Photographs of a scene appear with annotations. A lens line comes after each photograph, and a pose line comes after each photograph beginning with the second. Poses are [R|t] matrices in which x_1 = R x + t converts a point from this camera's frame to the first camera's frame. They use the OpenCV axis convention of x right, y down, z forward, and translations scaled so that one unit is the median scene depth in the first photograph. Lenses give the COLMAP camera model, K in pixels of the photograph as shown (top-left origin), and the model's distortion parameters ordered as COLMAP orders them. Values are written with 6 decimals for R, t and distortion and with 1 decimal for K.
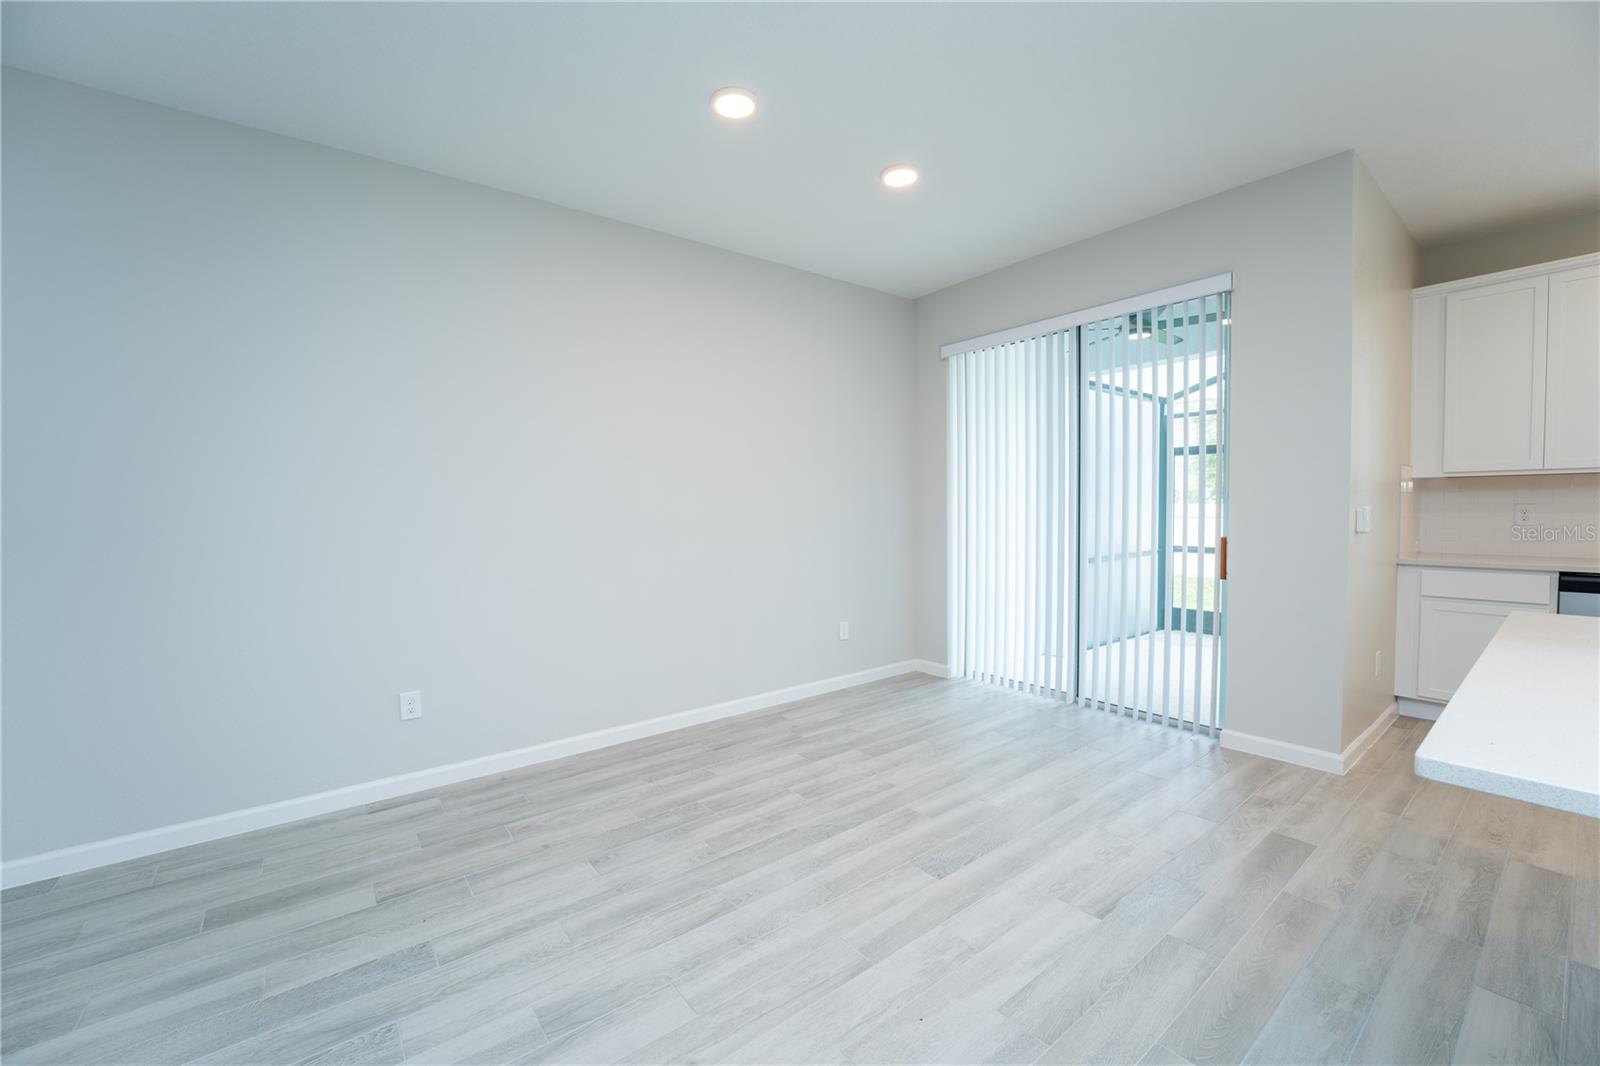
lens RADIAL K [[656.3, 0, 801.8], [0, 656.3, 536.6], [0, 0, 1]] dist [-0.024969, 0.003580]
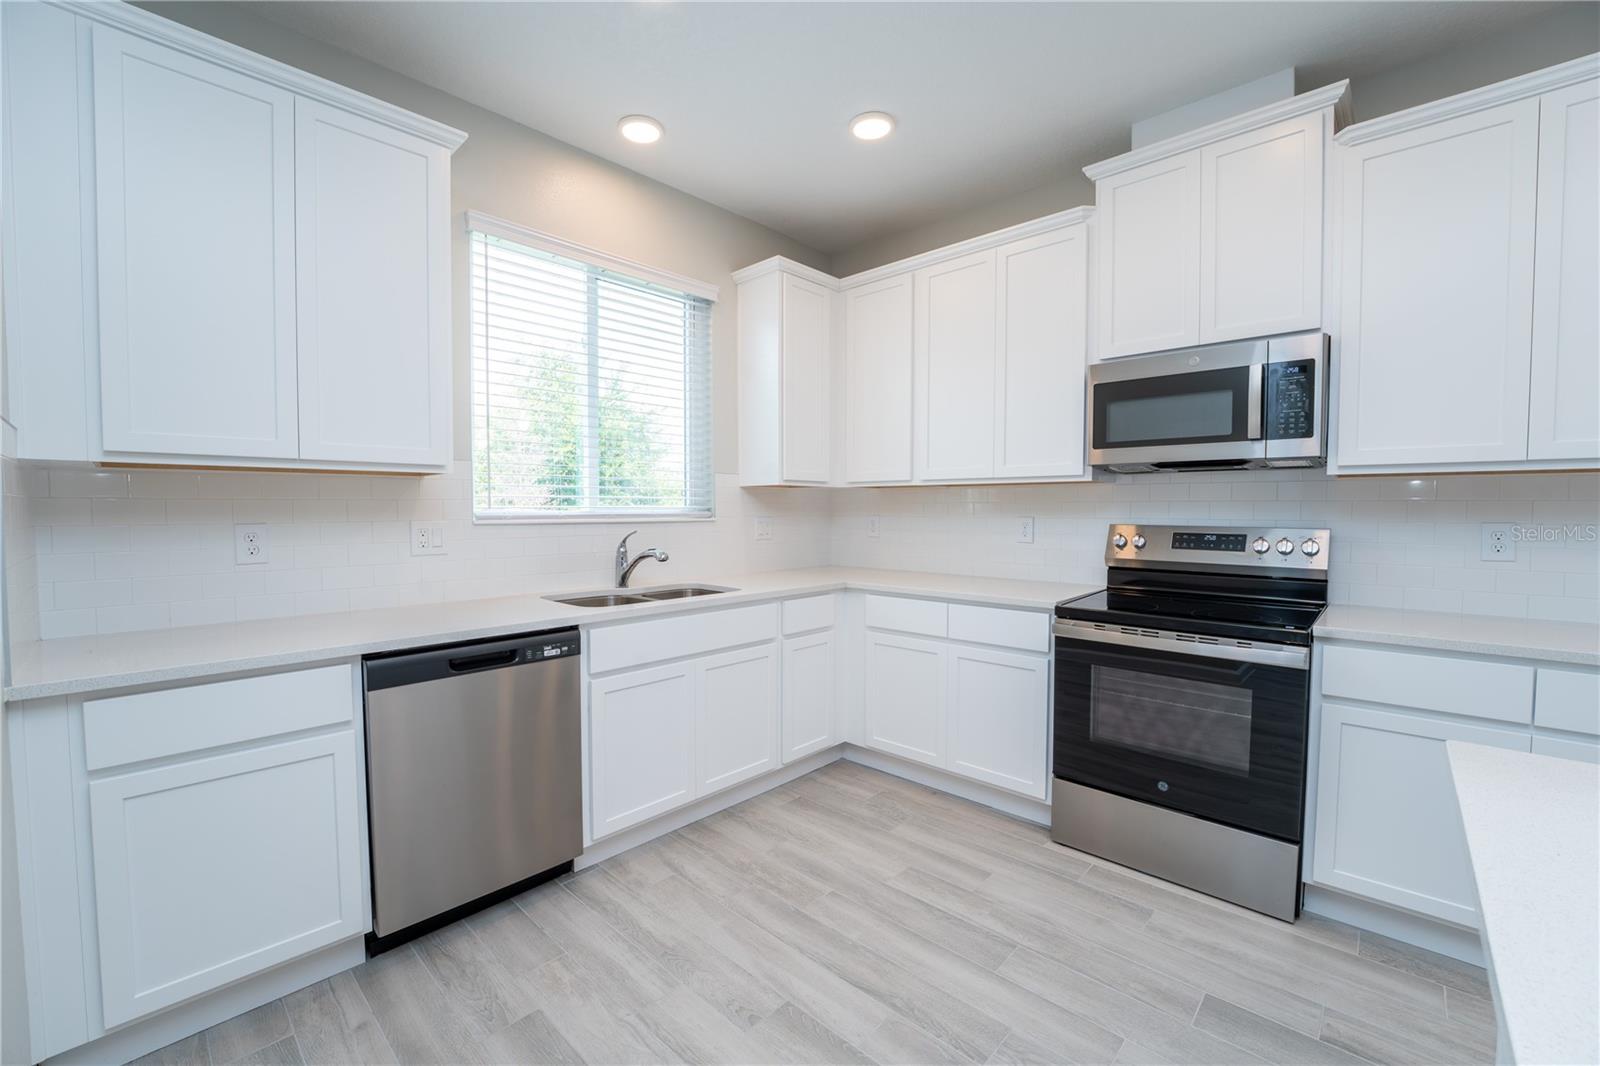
lens RADIAL K [[656.3, 0, 801.8], [0, 656.3, 536.6], [0, 0, 1]] dist [-0.024969, 0.003580]
pose [[-0.152225, -0.033036, 0.987794, 0.754971], [0.045917, 0.998126, 0.040458, -0.058294], [-0.987279, 0.051515, -0.150423, 0.884913]]
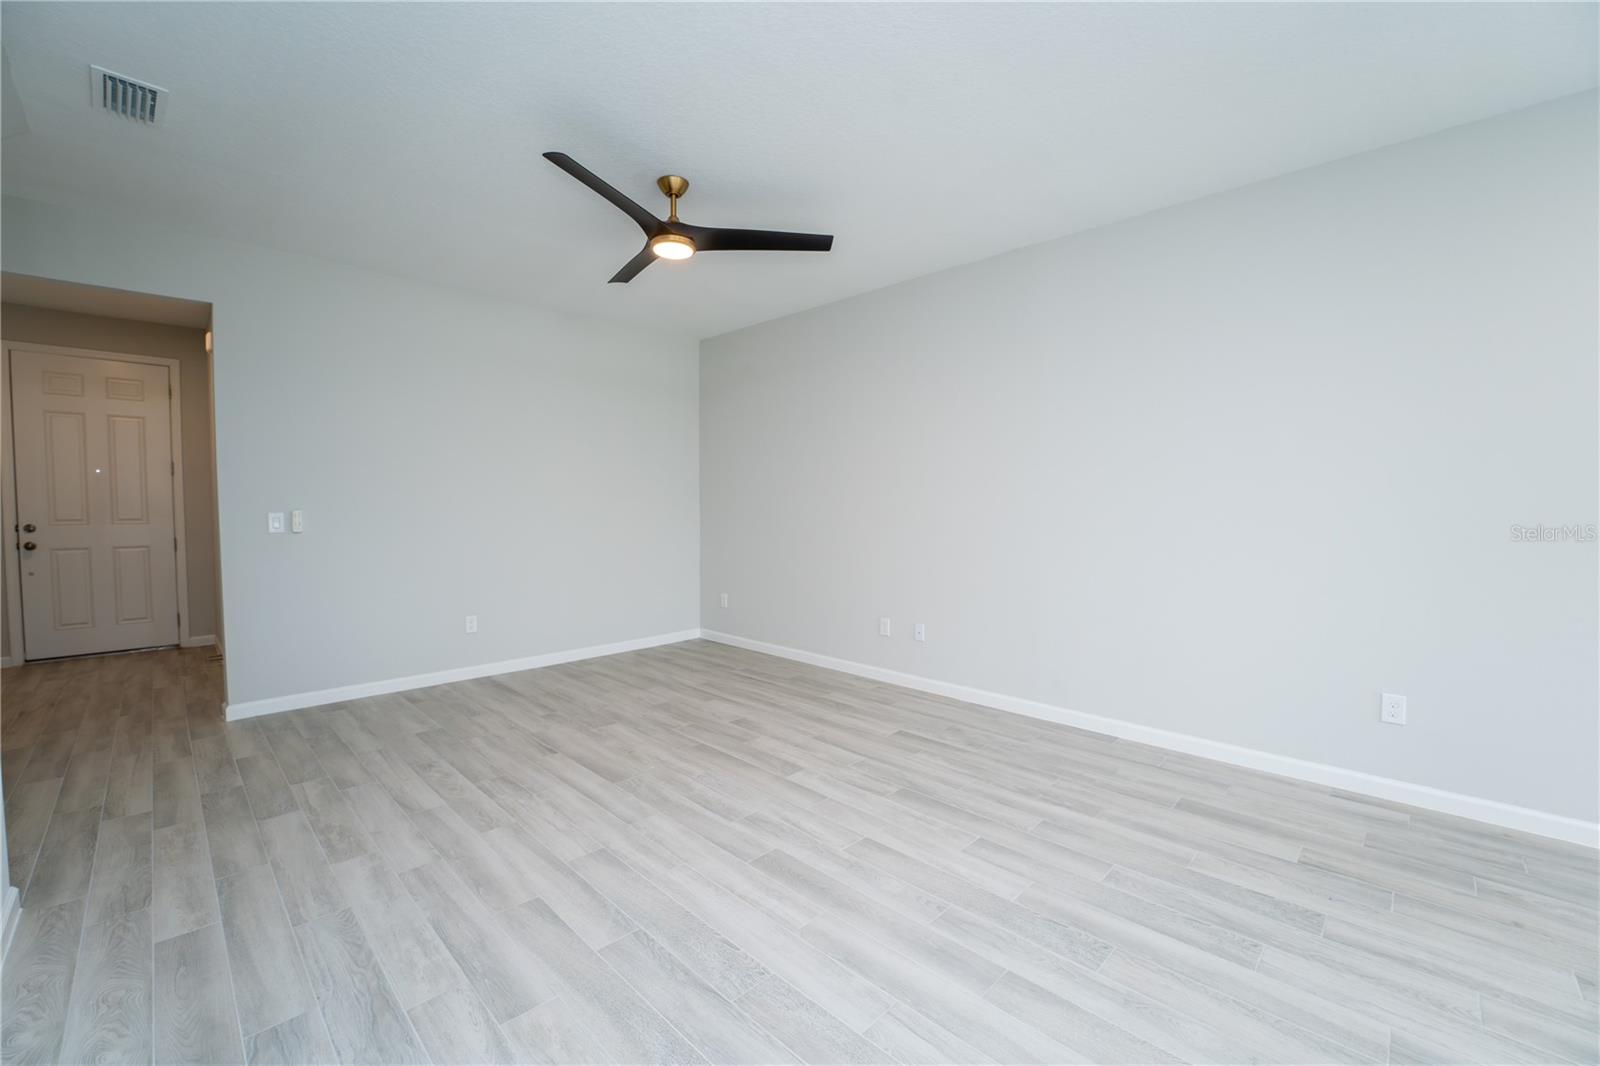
lens RADIAL K [[629.7, 0, 787.5], [0, 629.7, 524.7], [0, 0, 1]] dist [-0.013714, 0.000206]
pose [[0.123896, 0.044475, -0.991298, 0.220935], [-0.046204, 0.998170, 0.039008, -0.012913], [0.991219, 0.040969, 0.125724, -0.027380]]
